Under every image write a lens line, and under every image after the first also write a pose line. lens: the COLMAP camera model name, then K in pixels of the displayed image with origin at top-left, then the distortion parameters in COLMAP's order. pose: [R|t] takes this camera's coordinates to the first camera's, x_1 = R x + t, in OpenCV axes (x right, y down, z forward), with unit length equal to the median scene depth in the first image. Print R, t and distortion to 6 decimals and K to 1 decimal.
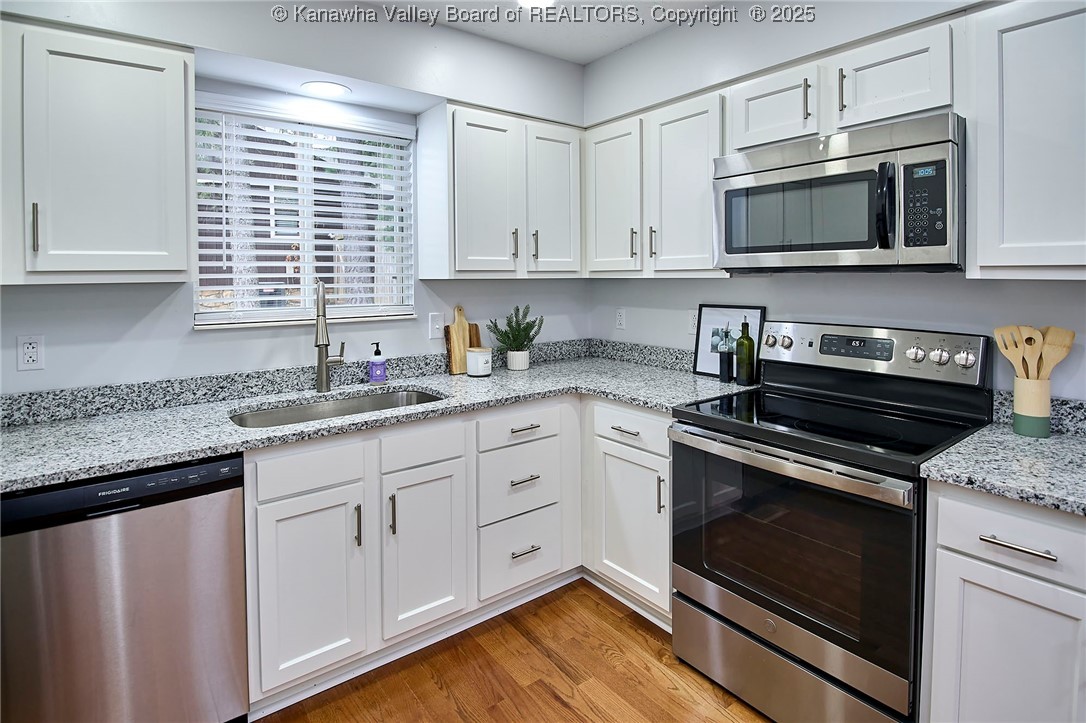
lens RADIAL K [[552.7, 0, 542.2], [0, 552.7, 285.8], [0, 0, 1]] dist [0.002090, -0.012881]
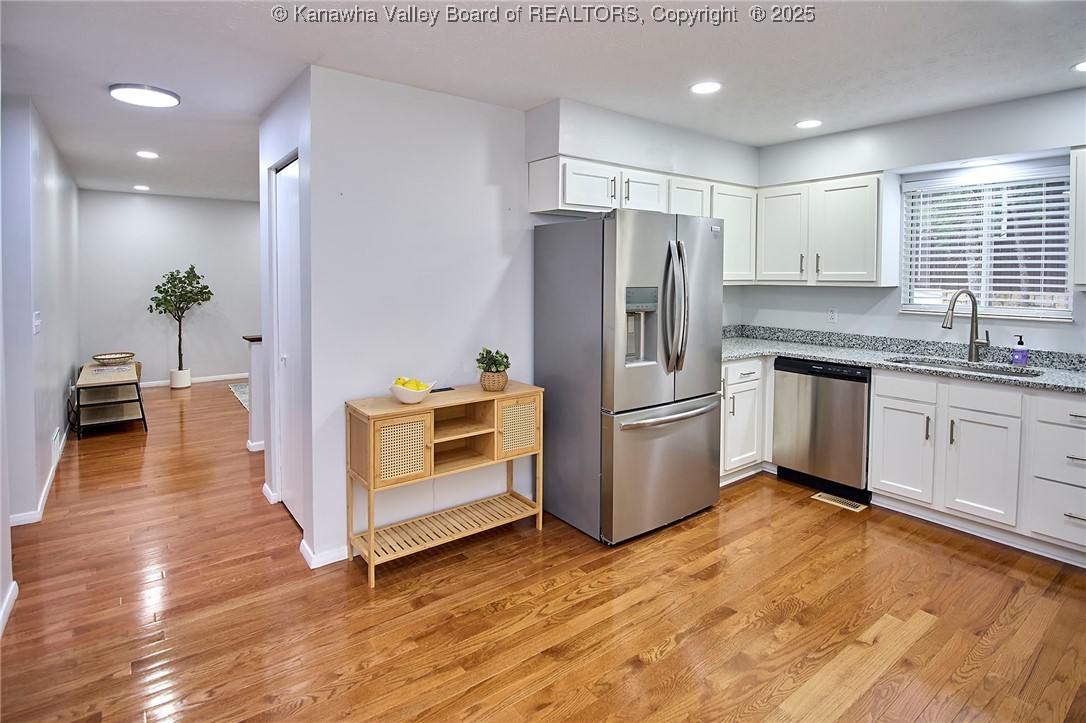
lens RADIAL K [[552.7, 0, 542.2], [0, 552.7, 285.8], [0, 0, 1]] dist [0.002090, -0.012881]
pose [[0.003535, 0.027804, -0.999607, 1.054468], [-0.023344, 0.999343, 0.027715, -0.029819], [0.999721, 0.023236, 0.004182, -0.184622]]
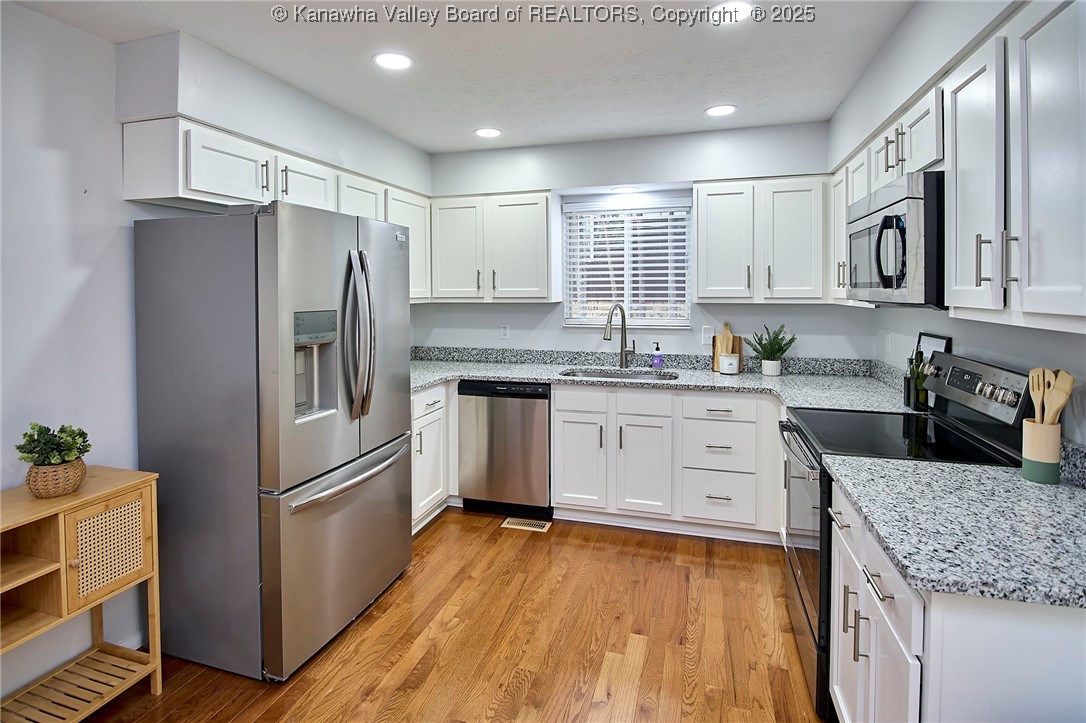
lens RADIAL K [[547.3, 0, 533.5], [0, 547.3, 297.2], [0, 0, 1]] dist [-0.001185, -0.011048]
pose [[0.584201, 0.014697, -0.811476, 0.759878], [-0.014005, 0.999870, 0.008027, -0.033261], [0.811488, 0.006675, 0.584331, -0.191850]]
